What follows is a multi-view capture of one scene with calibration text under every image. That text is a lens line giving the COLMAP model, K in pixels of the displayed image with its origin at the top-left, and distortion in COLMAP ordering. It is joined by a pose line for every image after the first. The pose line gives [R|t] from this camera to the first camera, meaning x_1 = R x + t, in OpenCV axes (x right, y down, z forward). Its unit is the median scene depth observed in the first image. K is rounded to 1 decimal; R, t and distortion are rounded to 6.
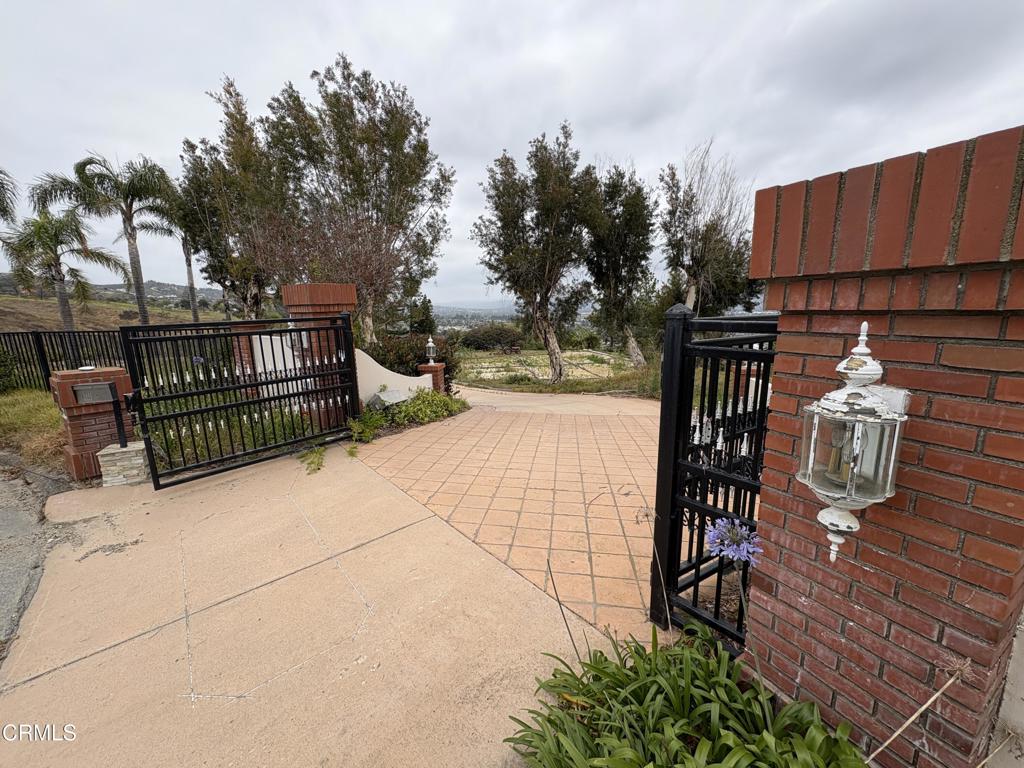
lens RADIAL K [[410.1, 0, 509.7], [0, 410.1, 384.9], [0, 0, 1]] dist [-0.002895, -0.000015]
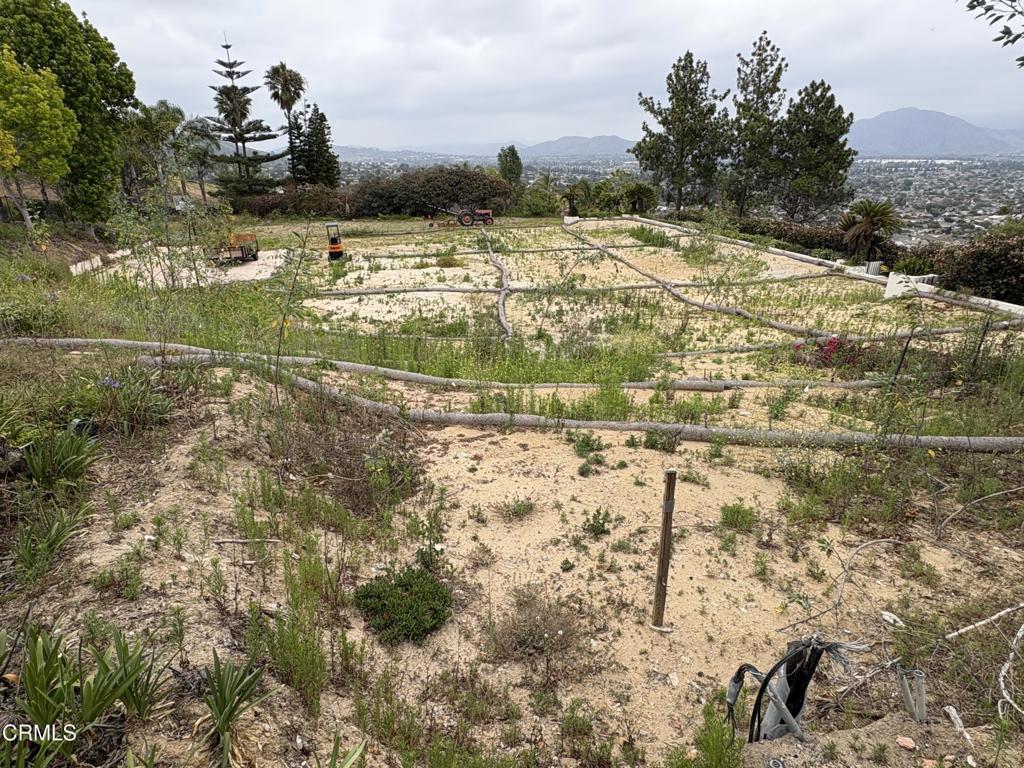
lens RADIAL K [[581.6, 0, 512.1], [0, 581.6, 384.4], [0, 0, 1]] dist [0.005007, -0.001967]
pose [[0.999967, 0.002274, -0.007753, 0.224602], [-0.000761, 0.981818, 0.189824, -0.083854], [0.008043, -0.189812, 0.981788, 1.167877]]
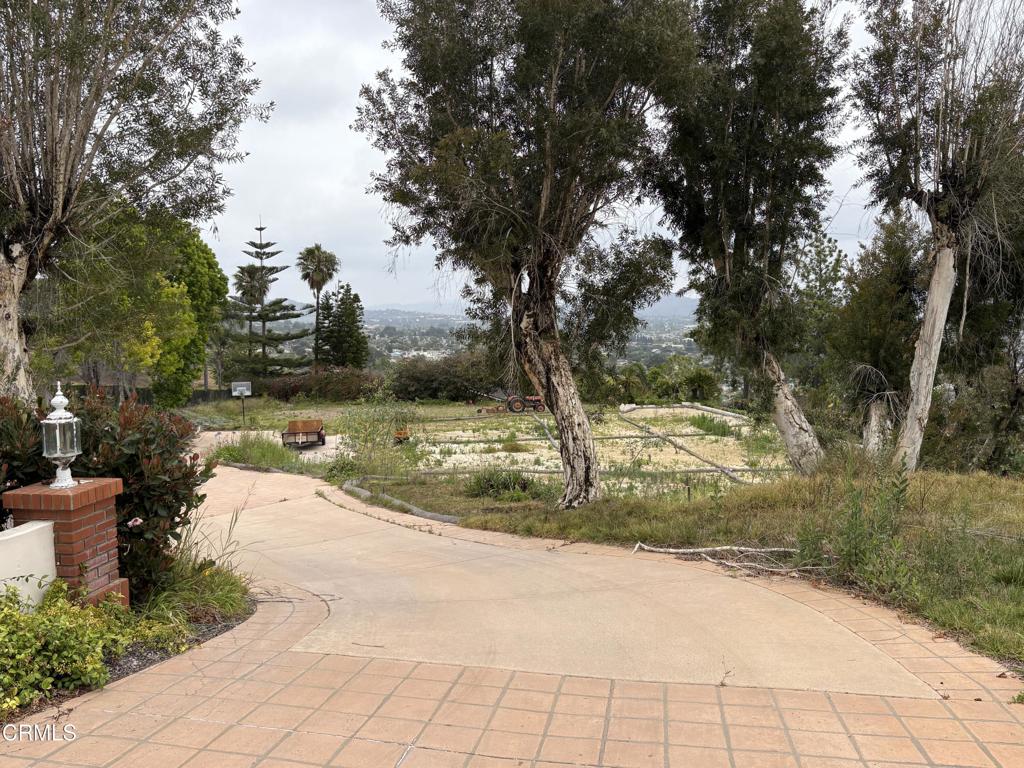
lens RADIAL K [[843.1, 0, 506.3], [0, 843.1, 387.5], [0, 0, 1]] dist [0.039176, -0.029398]
pose [[0.999259, 0.008144, -0.037620, 0.077269], [-0.011823, 0.995054, -0.098626, -0.034785], [0.036631, 0.098998, 0.994413, 0.229013]]
